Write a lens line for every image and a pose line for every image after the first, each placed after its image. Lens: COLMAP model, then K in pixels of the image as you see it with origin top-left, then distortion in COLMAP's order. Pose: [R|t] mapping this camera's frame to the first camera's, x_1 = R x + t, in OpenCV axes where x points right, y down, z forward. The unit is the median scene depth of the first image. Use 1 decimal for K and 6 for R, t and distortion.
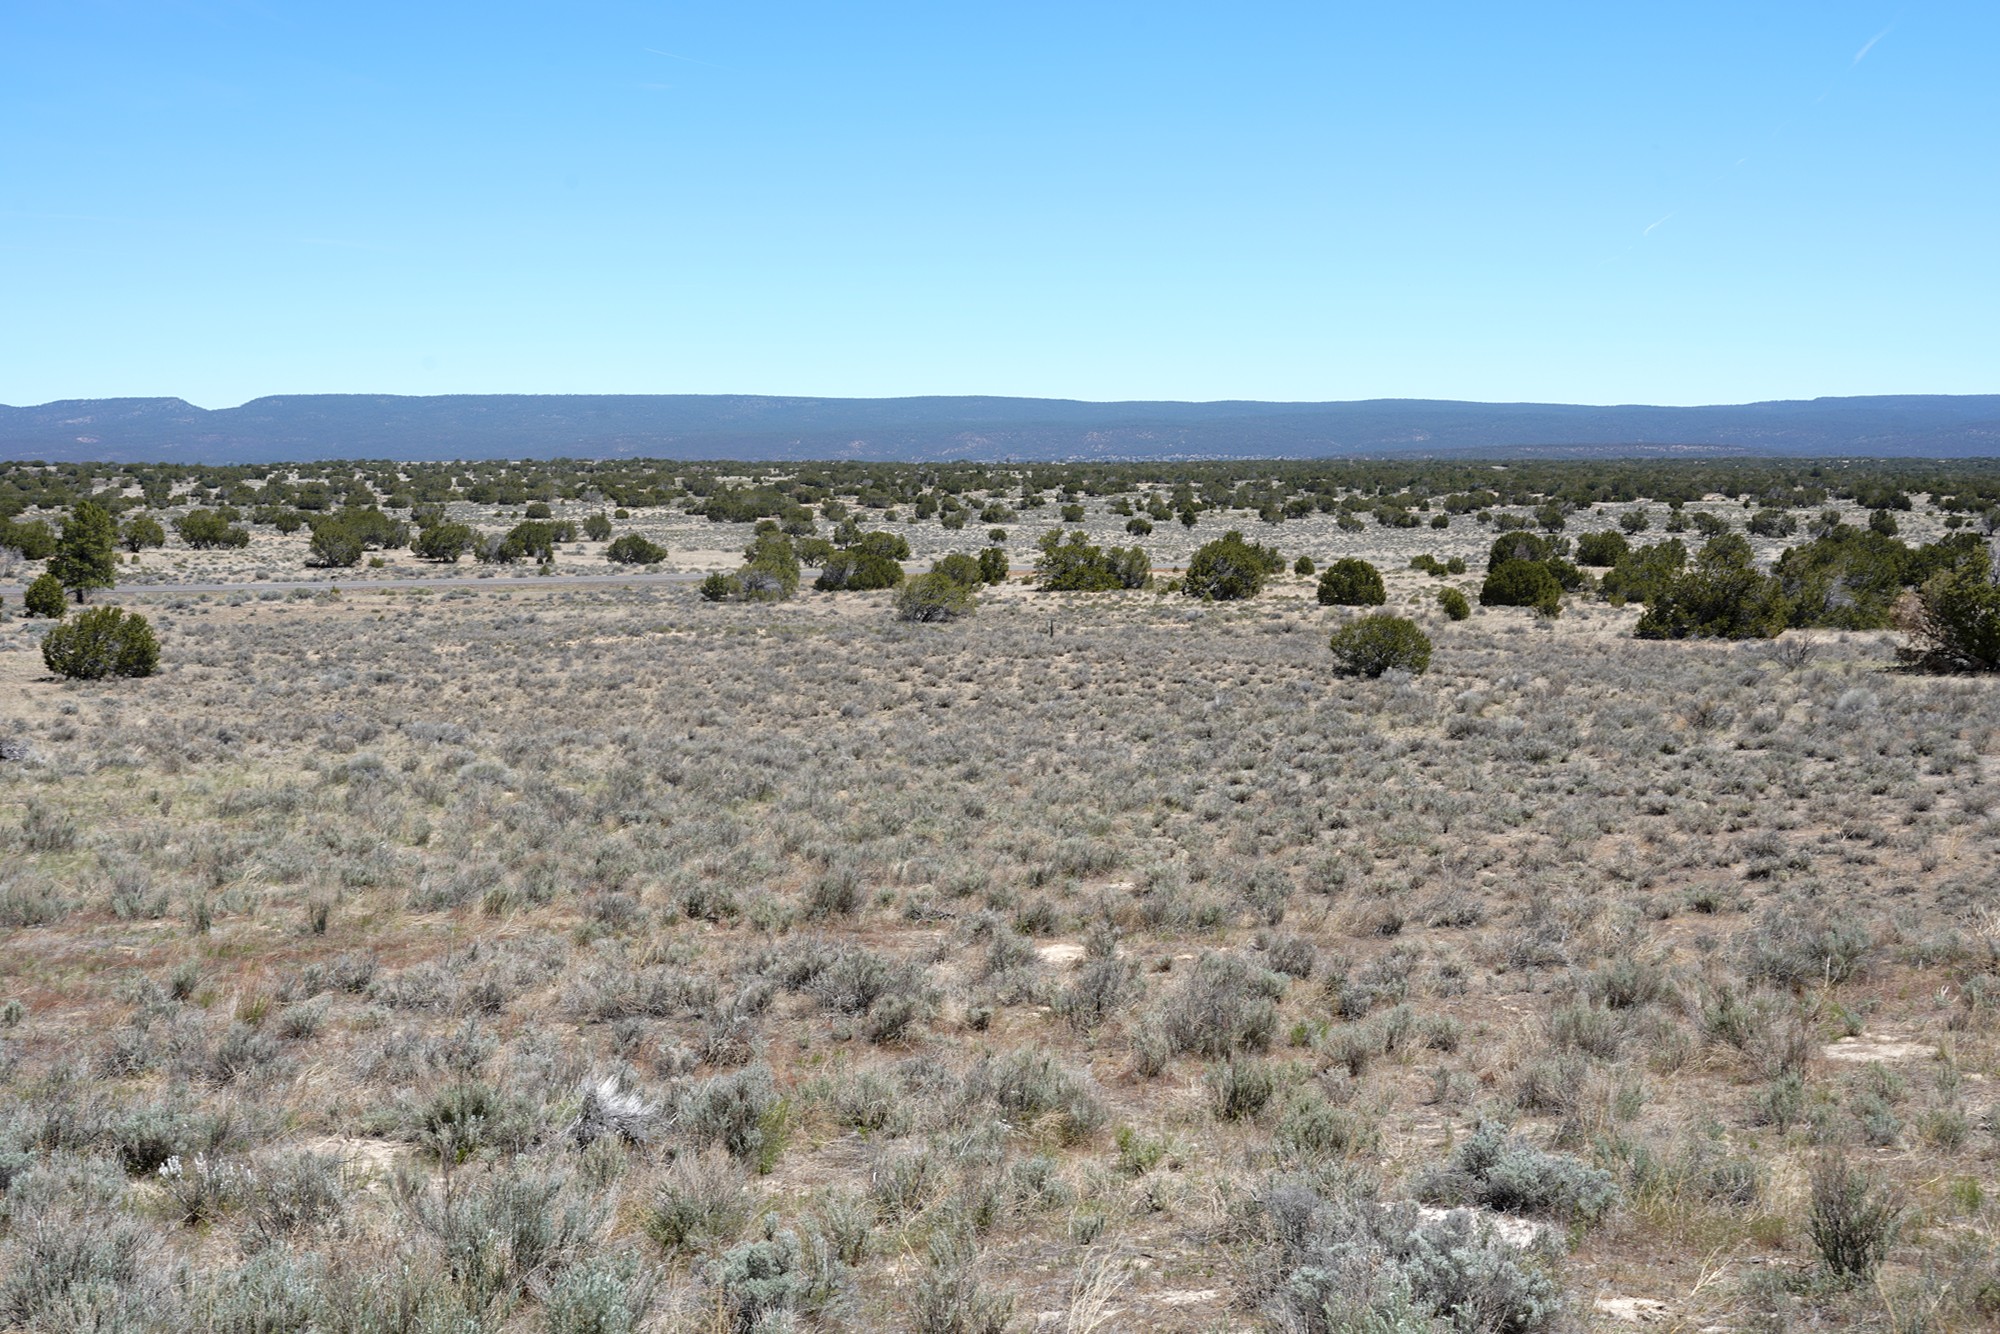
lens RADIAL K [[1731.6, 0, 1004.4], [0, 1731.6, 633.8], [0, 0, 1]] dist [-0.009355, 0.006941]
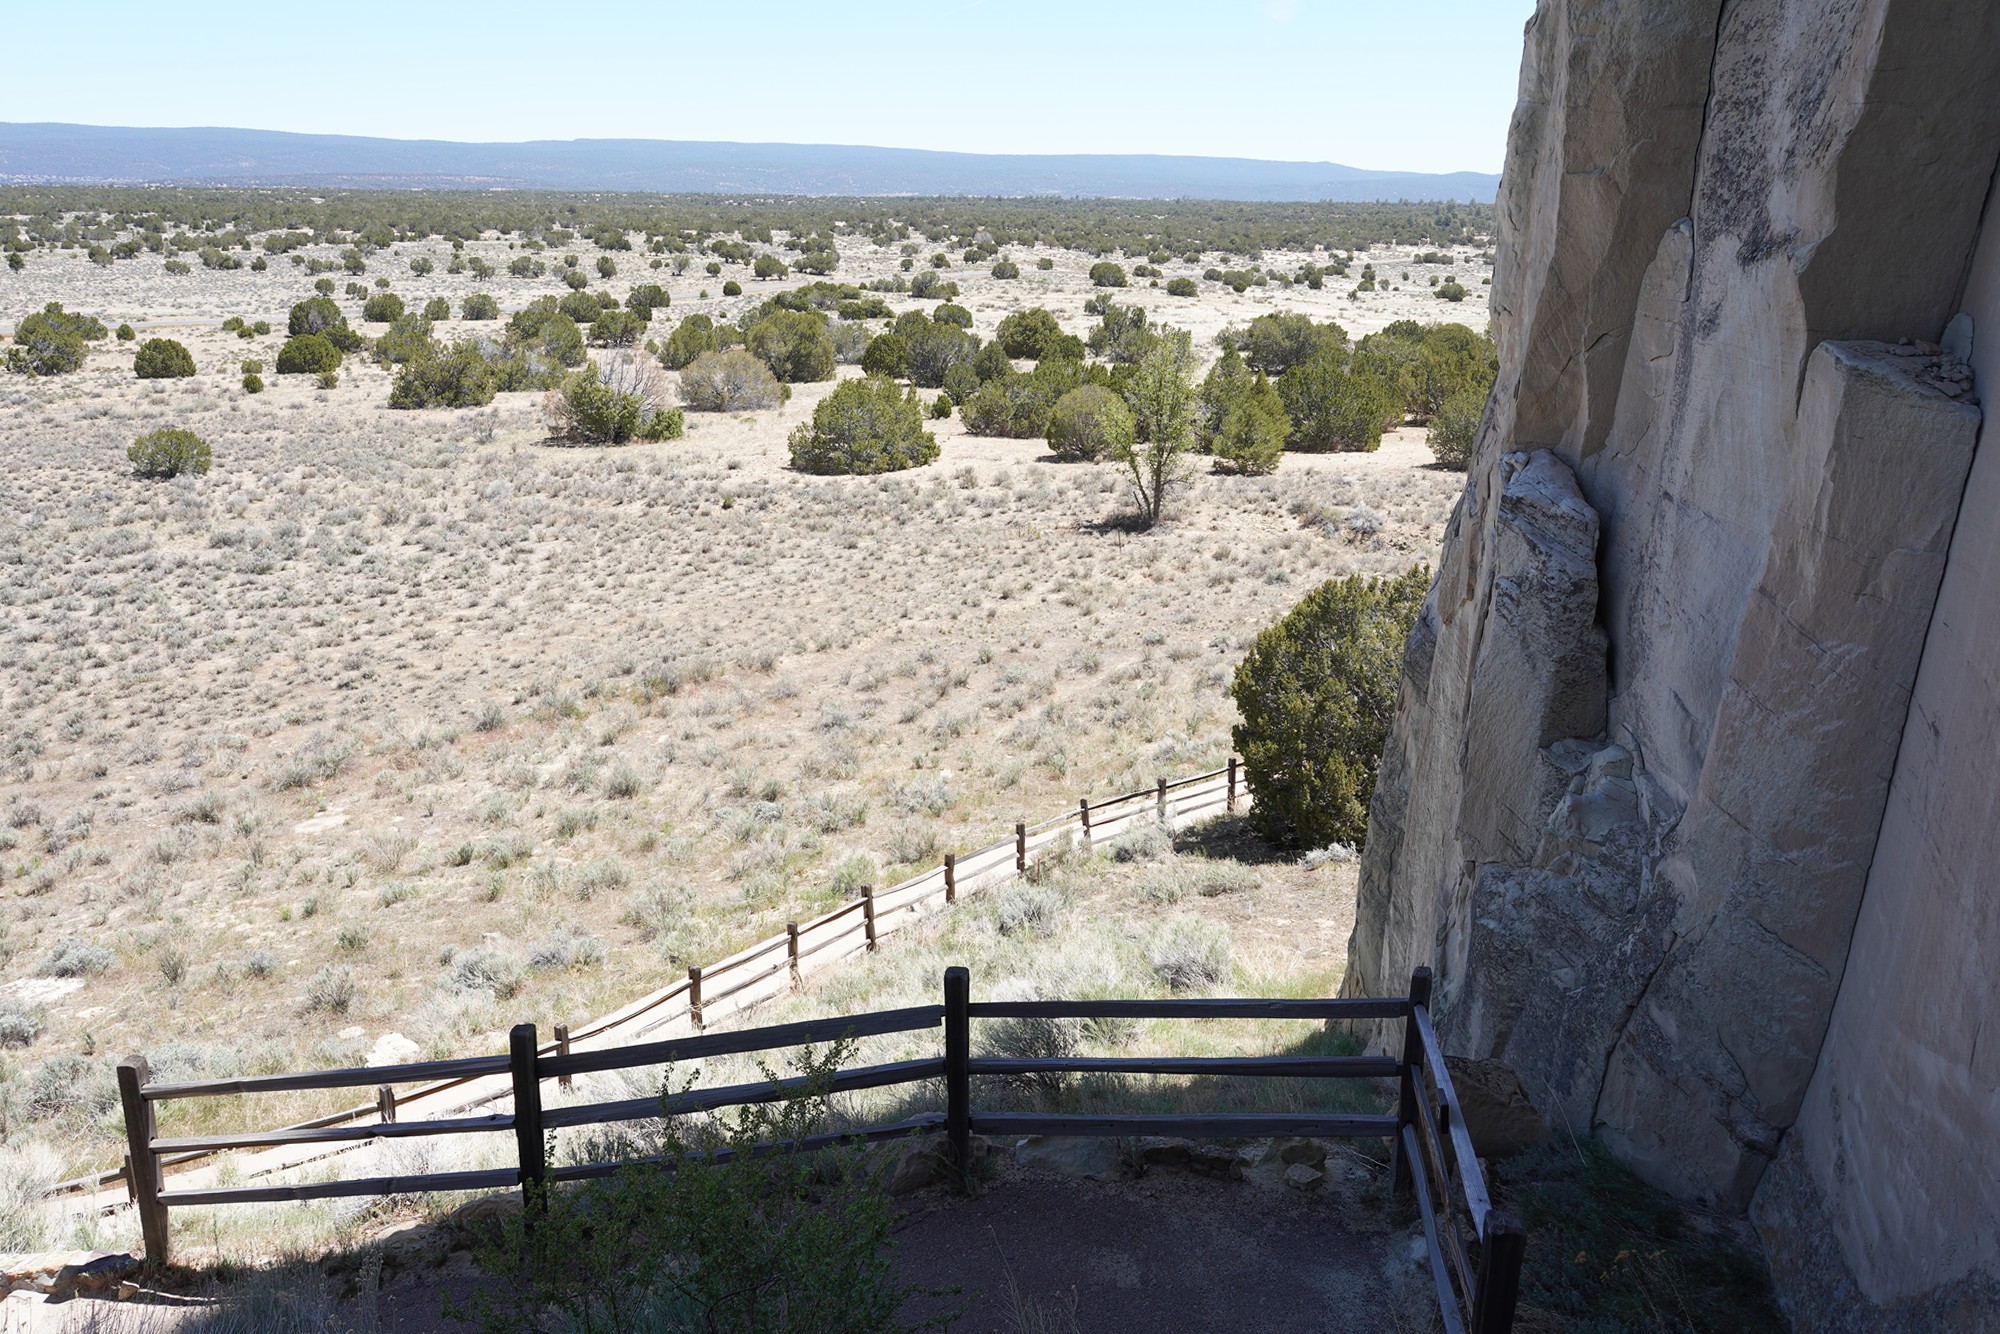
lens RADIAL K [[1558.8, 0, 963.2], [0, 1558.8, 664.8], [0, 0, 1]] dist [-0.021920, 0.015043]
pose [[0.821762, -0.156984, 0.547780, 0.028256], [0.003702, 0.962753, 0.270356, -0.104006], [-0.569819, -0.220140, 0.791735, -0.210122]]
